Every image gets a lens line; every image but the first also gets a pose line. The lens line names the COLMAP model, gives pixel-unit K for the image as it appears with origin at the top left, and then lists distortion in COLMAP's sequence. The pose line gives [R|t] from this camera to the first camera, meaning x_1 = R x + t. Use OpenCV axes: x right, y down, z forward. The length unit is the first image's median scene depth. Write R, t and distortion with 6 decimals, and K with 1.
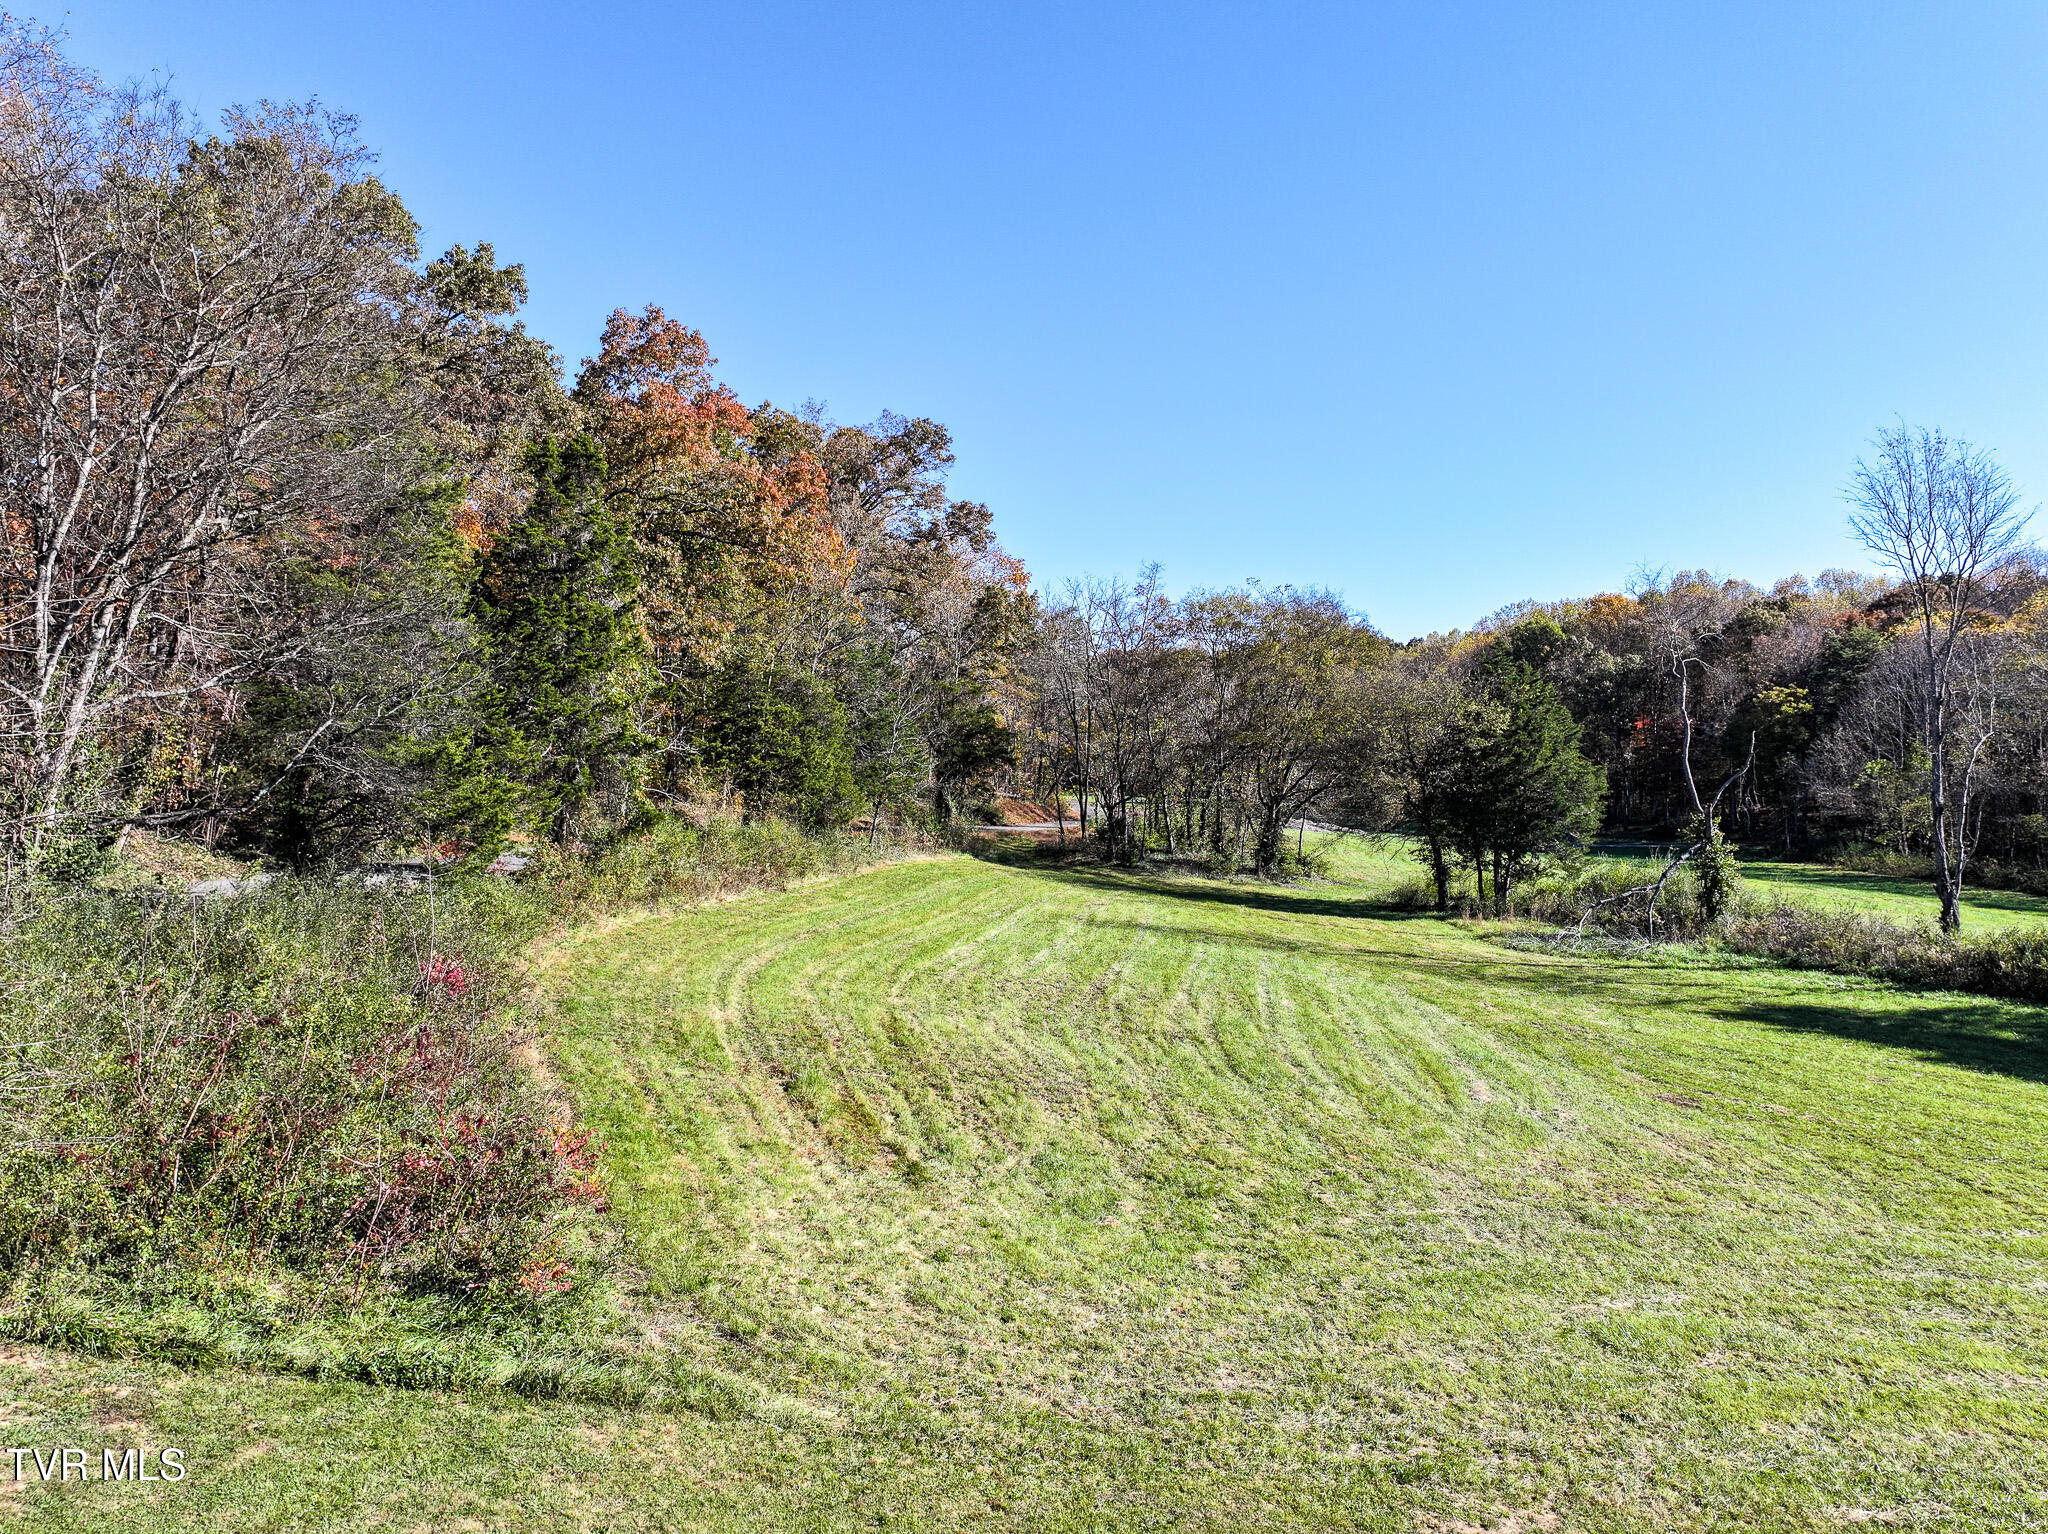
lens RADIAL K [[1443.8, 0, 1032.8], [0, 1443.8, 756.2], [0, 0, 1]] dist [0.004268, 0.011891]
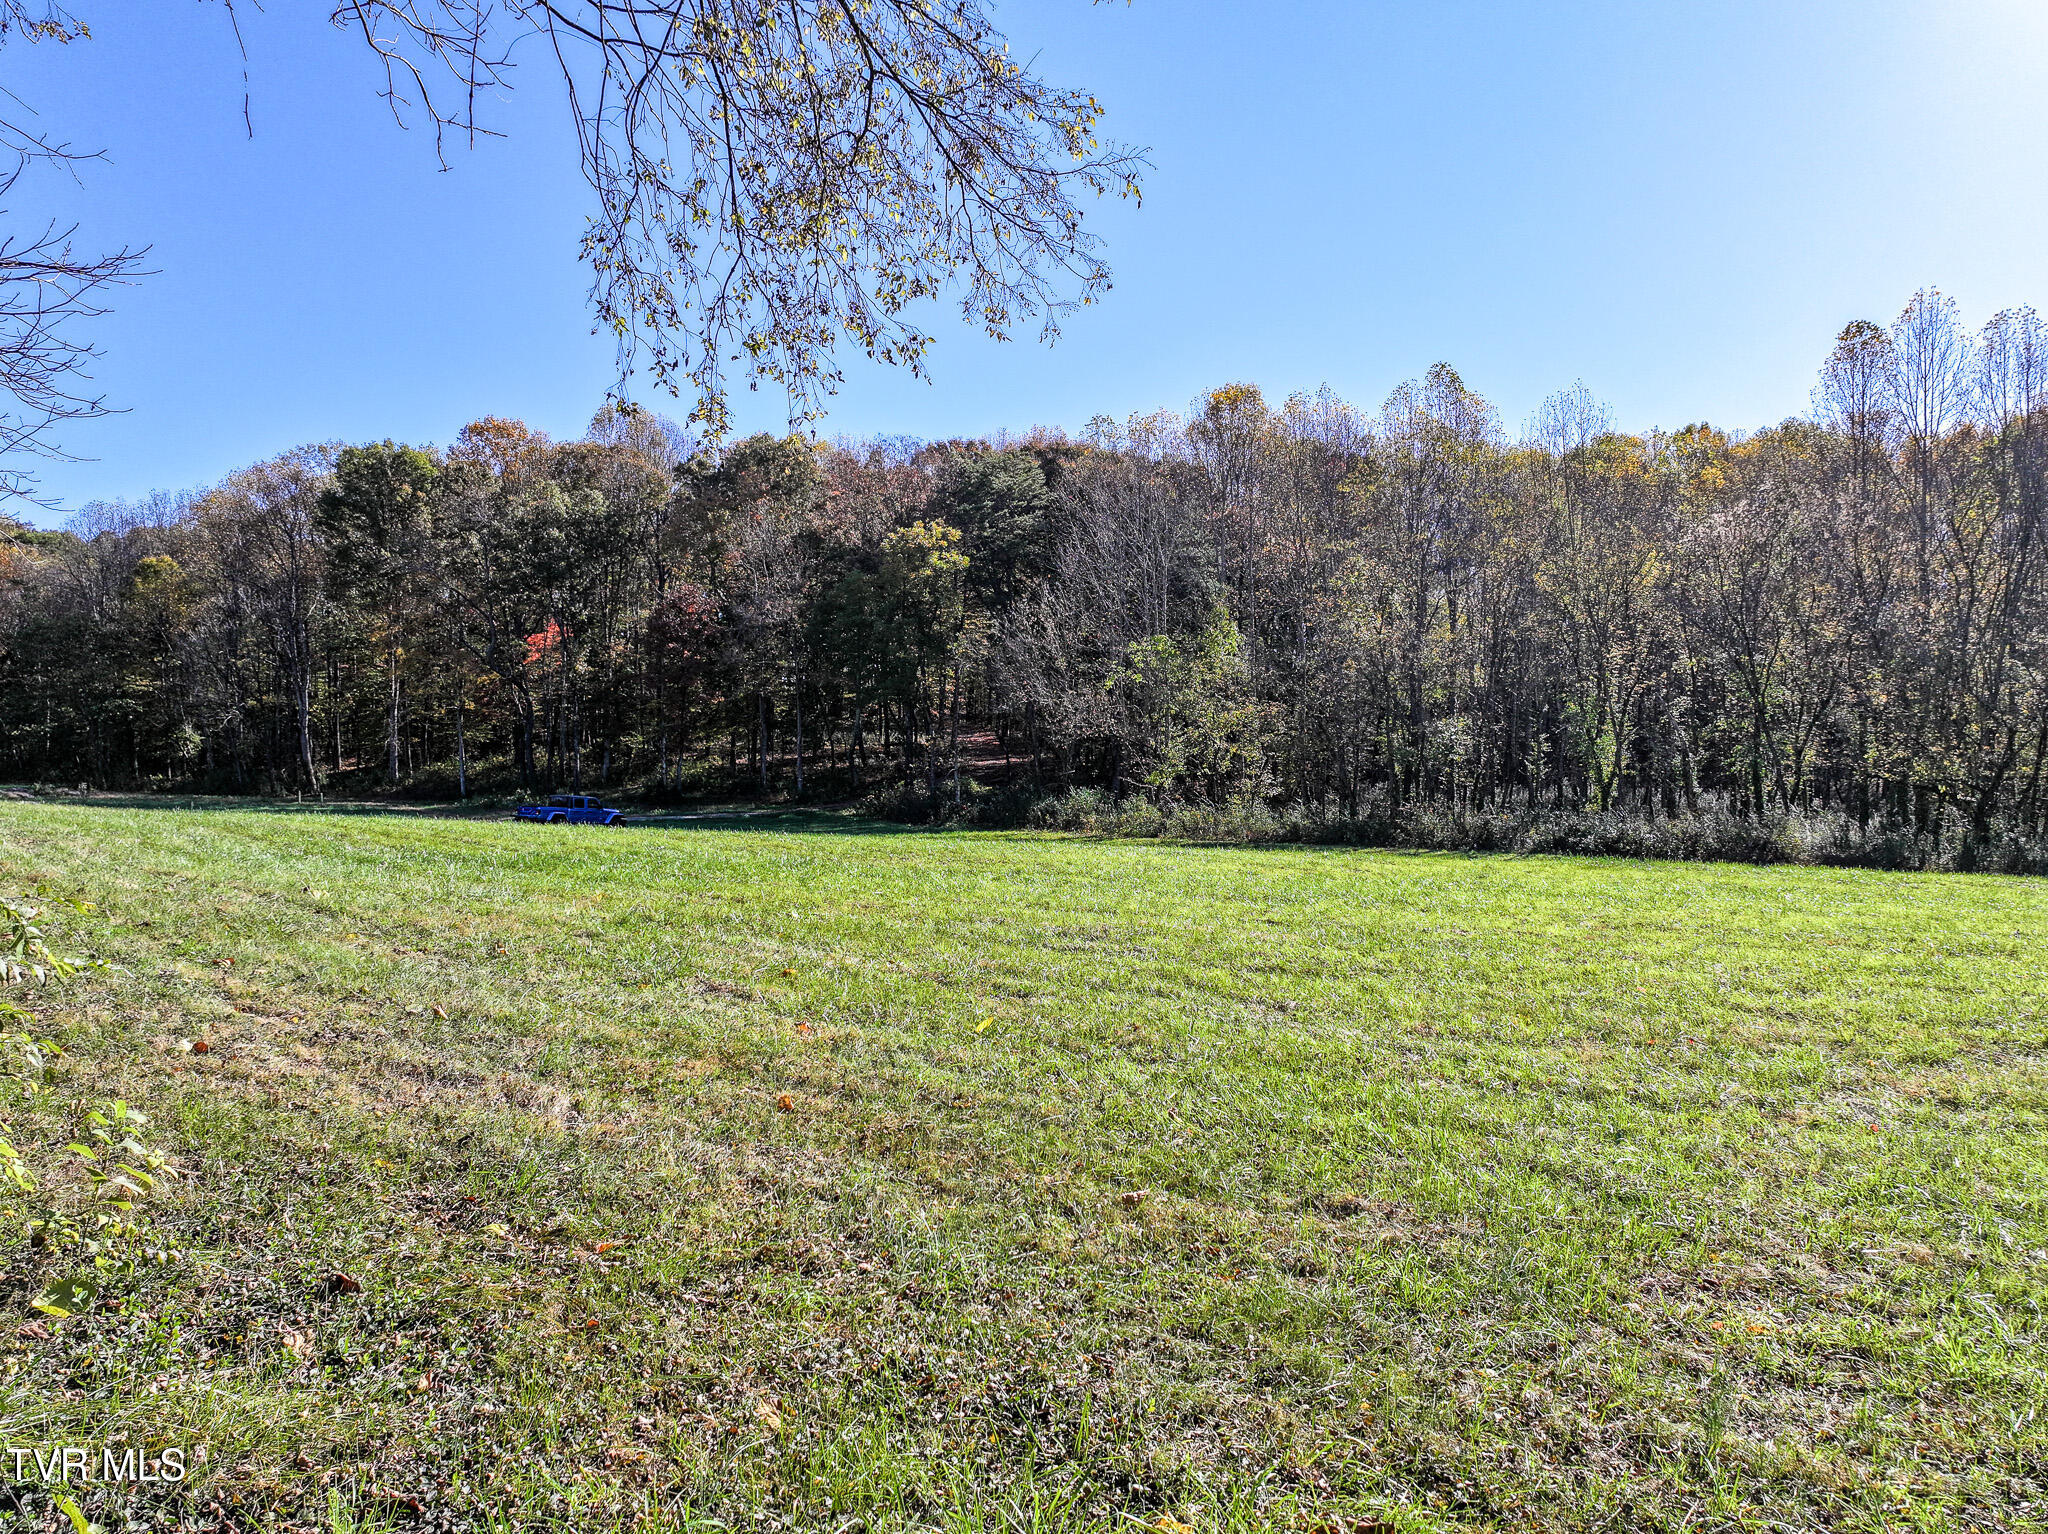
lens RADIAL K [[1443.8, 0, 1037.0], [0, 1443.8, 762.3], [0, 0, 1]] dist [0.004268, 0.011891]
pose [[0.654731, -0.001876, 0.755860, 0.238845], [0.004161, 0.999991, -0.001122, 0.091788], [-0.755851, 0.003879, 0.654733, 1.187390]]
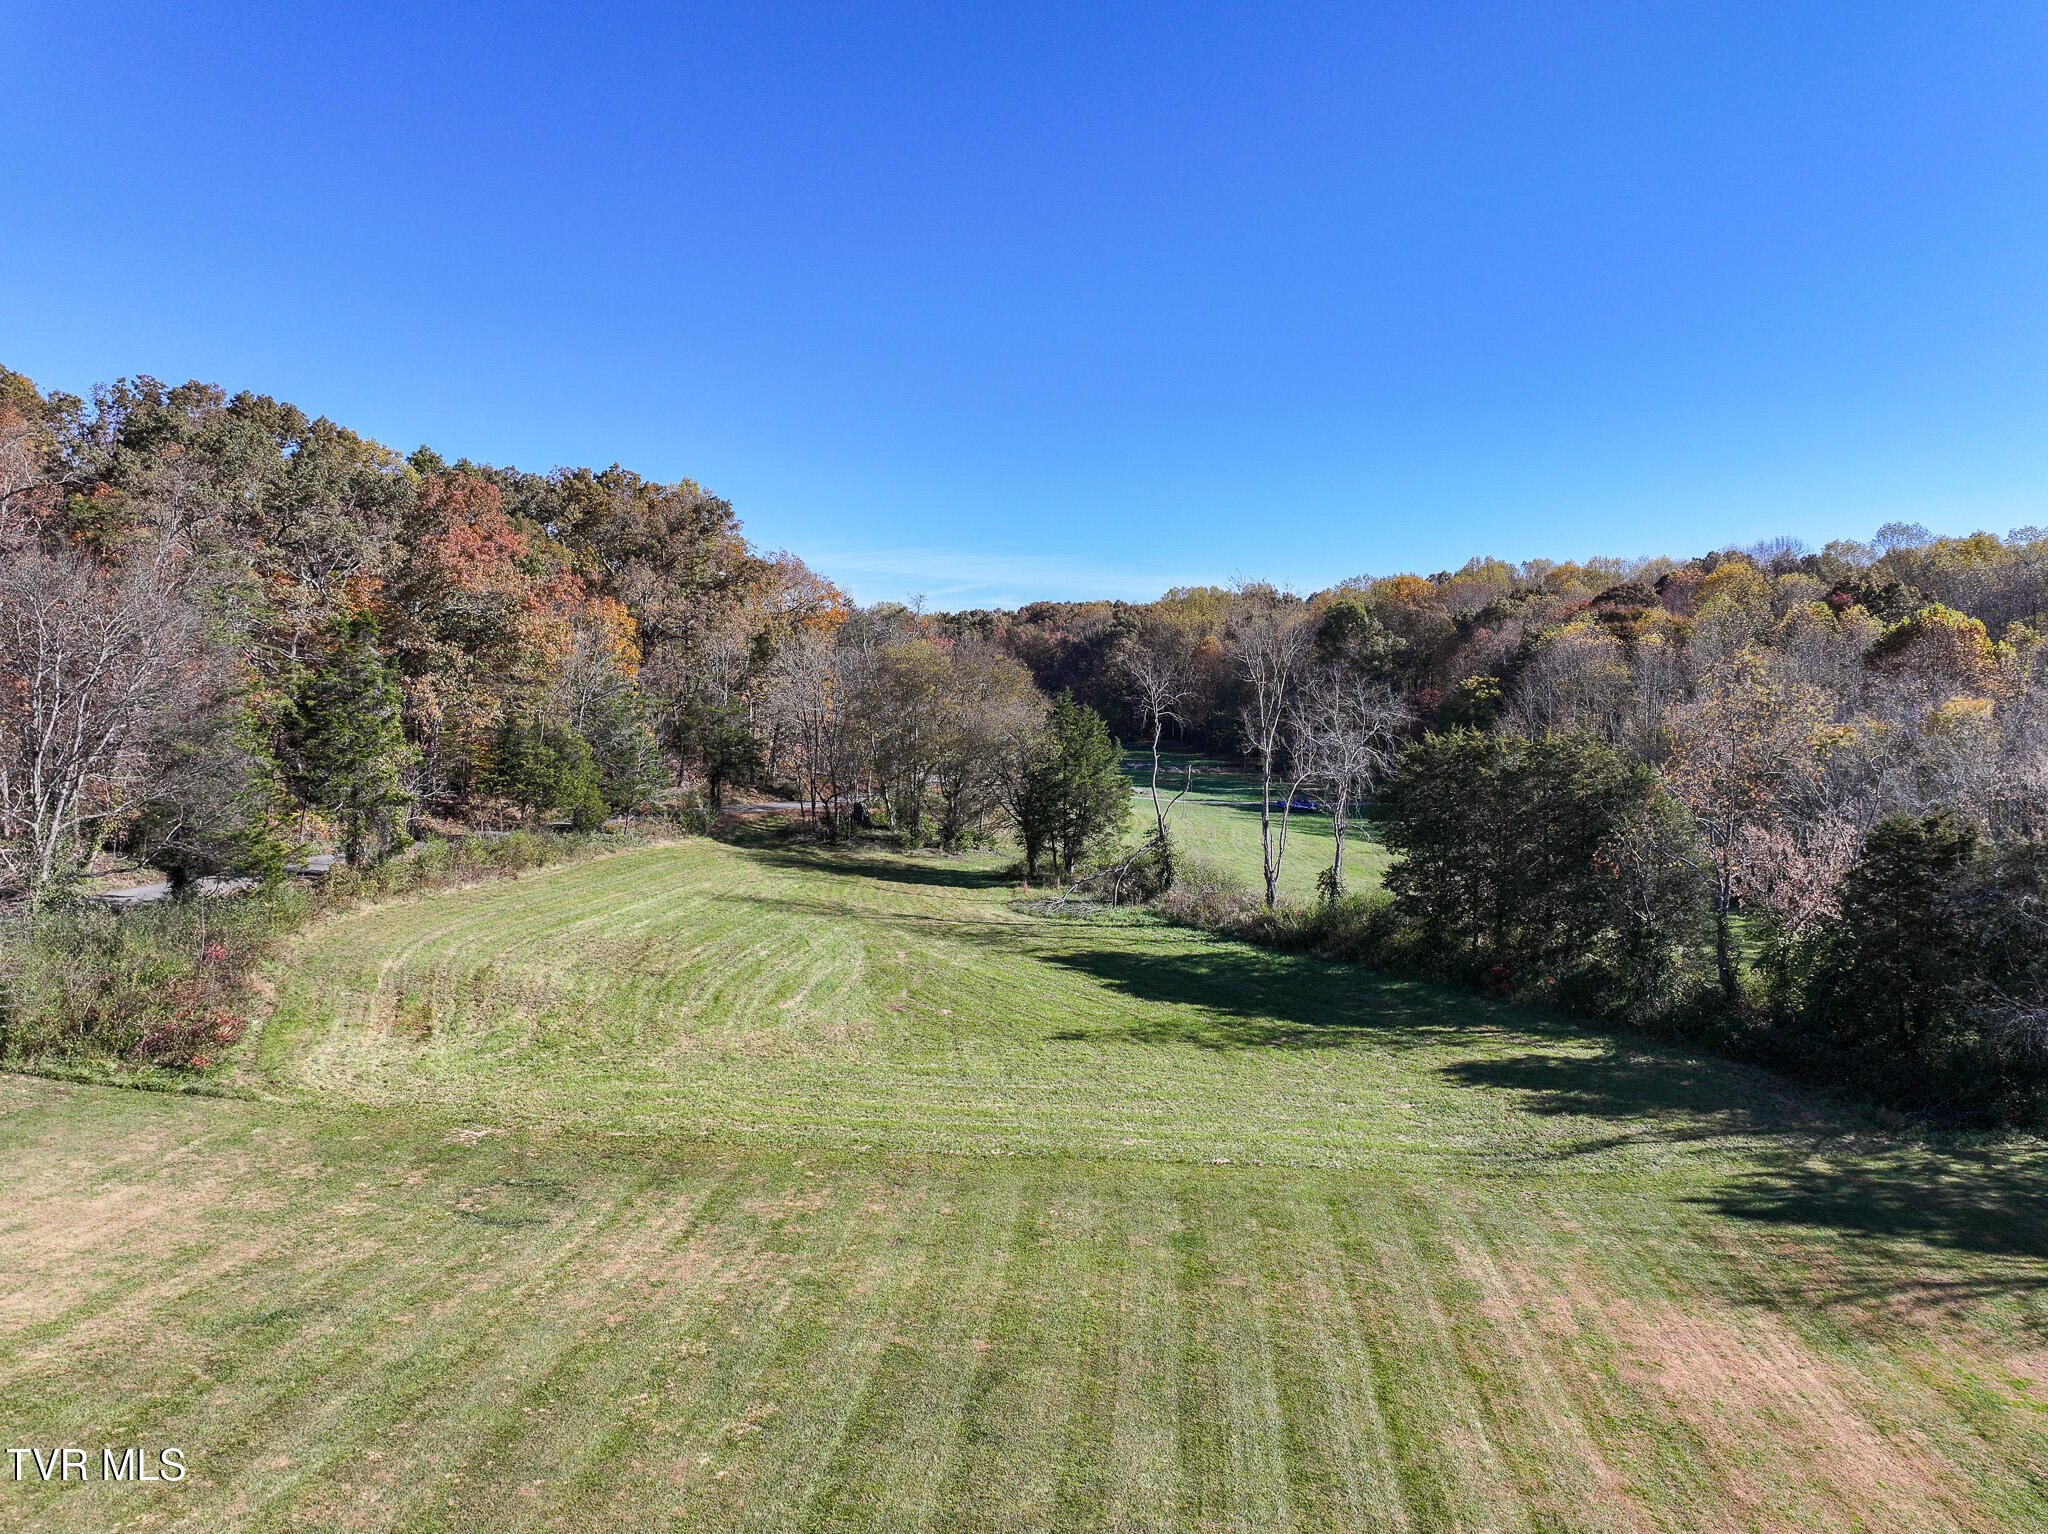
lens RADIAL K [[1443.8, 0, 1033.8], [0, 1443.8, 762.5], [0, 0, 1]] dist [0.004268, 0.011891]
pose [[0.999905, -0.002036, -0.013600, 0.319411], [0.002854, 0.998169, 0.060425, -0.098357], [0.013452, -0.060458, 0.998080, -0.435378]]
